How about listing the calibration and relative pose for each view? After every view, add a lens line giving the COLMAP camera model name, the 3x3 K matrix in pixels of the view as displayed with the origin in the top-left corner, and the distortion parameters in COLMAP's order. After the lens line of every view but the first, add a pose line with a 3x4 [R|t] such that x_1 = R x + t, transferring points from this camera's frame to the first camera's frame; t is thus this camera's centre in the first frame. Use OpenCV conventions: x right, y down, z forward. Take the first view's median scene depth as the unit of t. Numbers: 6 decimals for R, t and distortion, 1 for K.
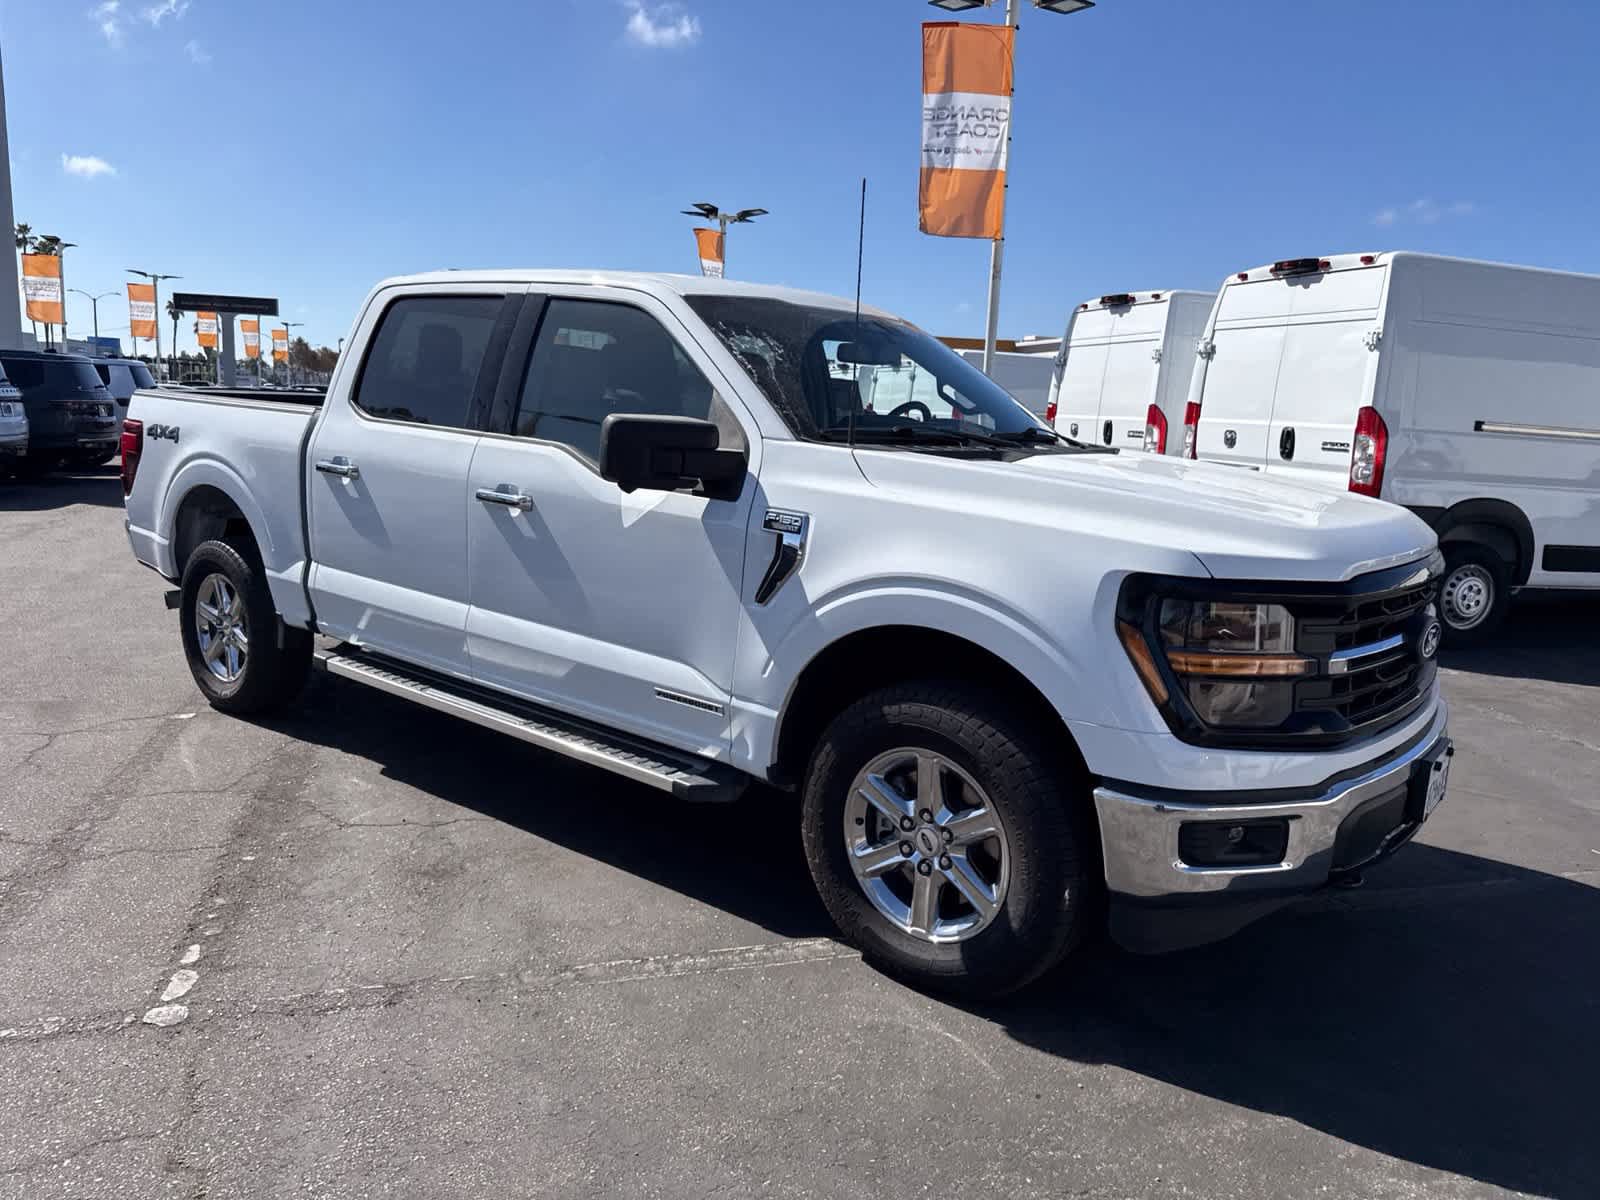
lens RADIAL K [[1124.0, 0, 800.2], [0, 1124.0, 585.5], [0, 0, 1]] dist [0.104585, -0.177813]
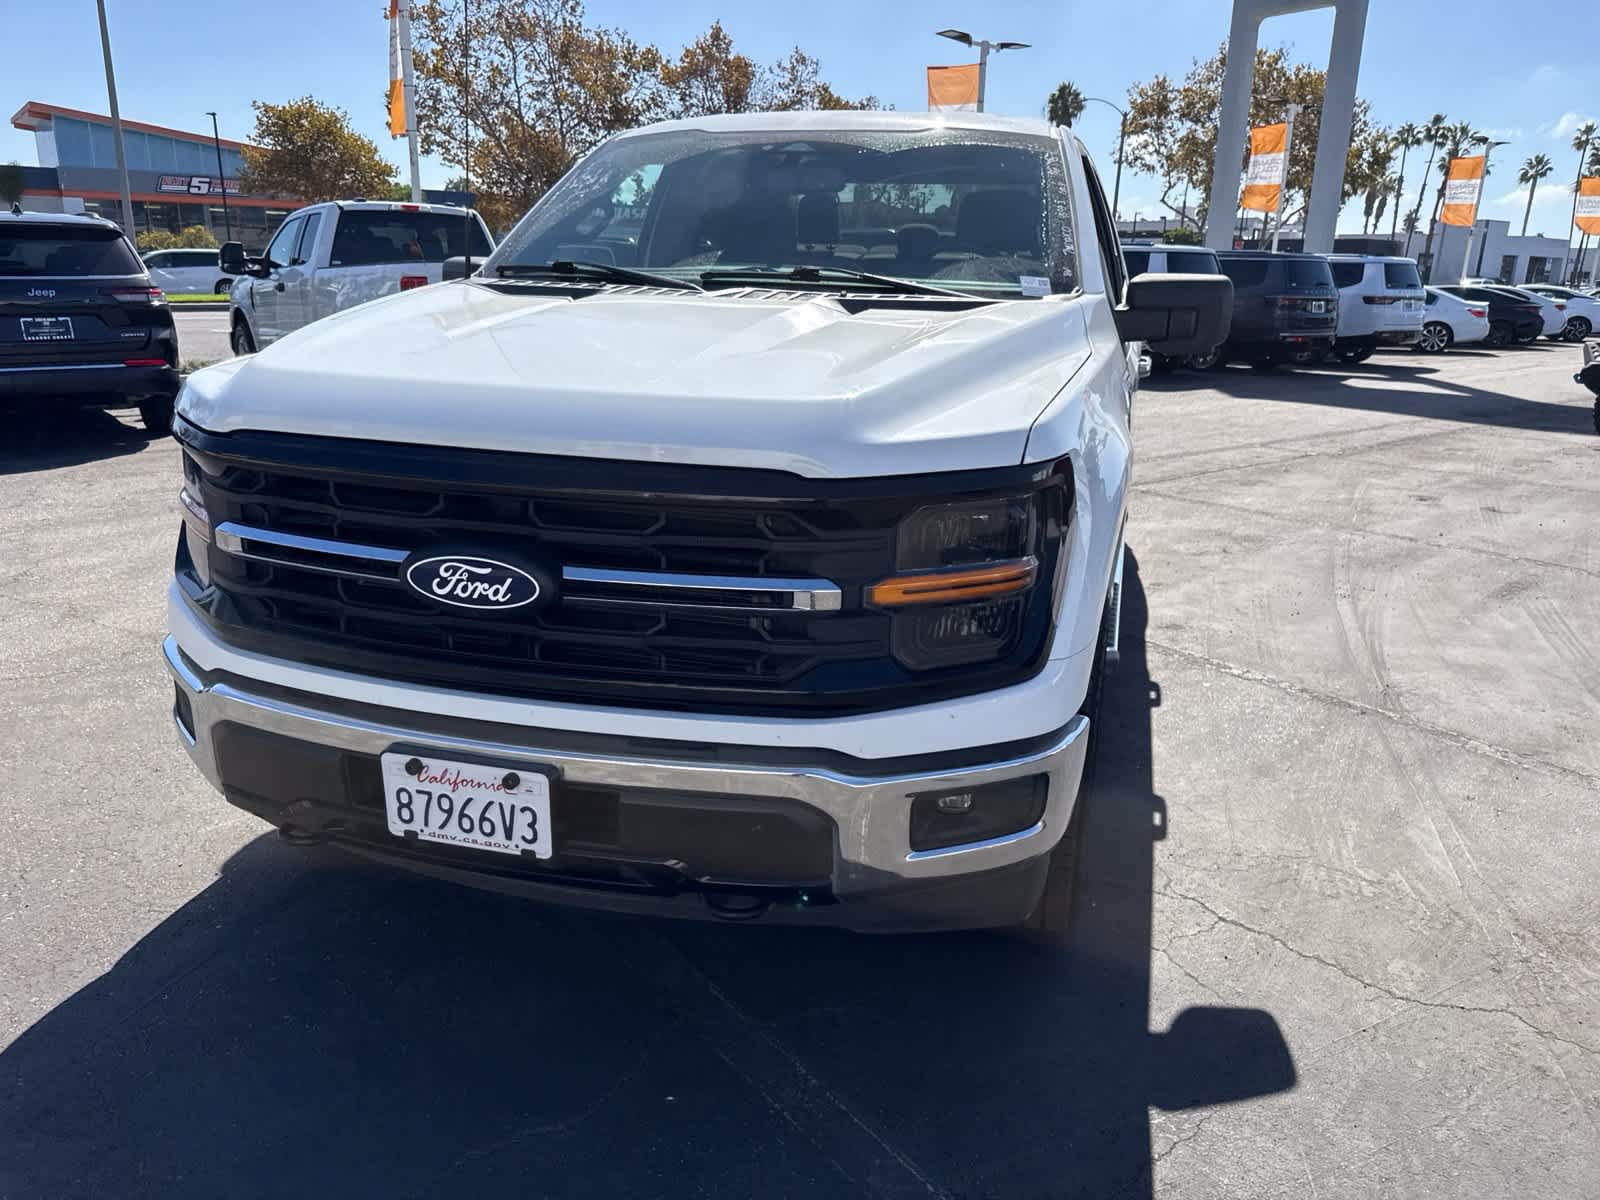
lens RADIAL K [[1141.3, 0, 801.7], [0, 1141.3, 595.3], [0, 0, 1]] dist [0.011612, -0.009499]
pose [[0.391175, 0.226597, -0.891984, 0.805842], [-0.150939, 0.971887, 0.180702, -0.057716], [0.907855, 0.063949, 0.414380, 0.619303]]
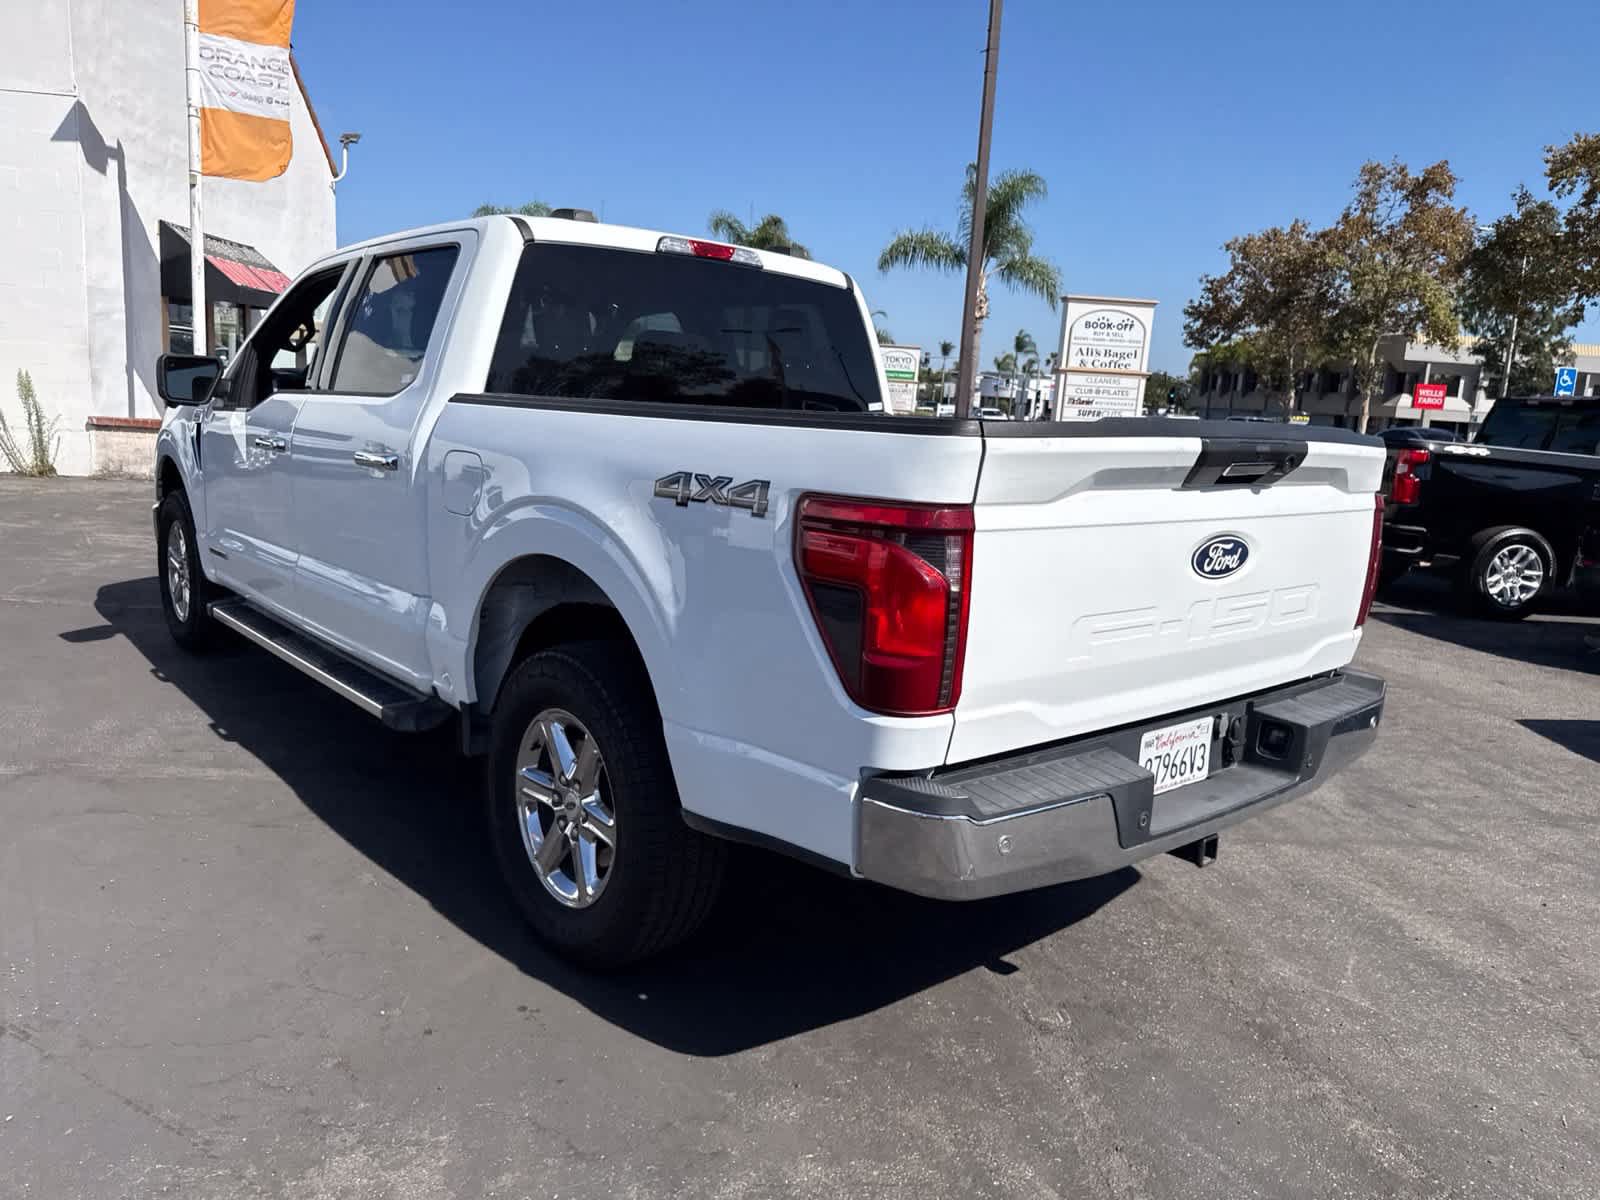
lens RADIAL K [[1136.5, 0, 802.3], [0, 1136.5, 589.0], [0, 0, 1]] dist [0.032644, -0.036952]
pose [[-0.979193, -0.129131, 0.156544, -0.540691], [-0.071642, 0.941717, 0.328688, -0.345847], [-0.189864, 0.310634, -0.931374, 2.078293]]
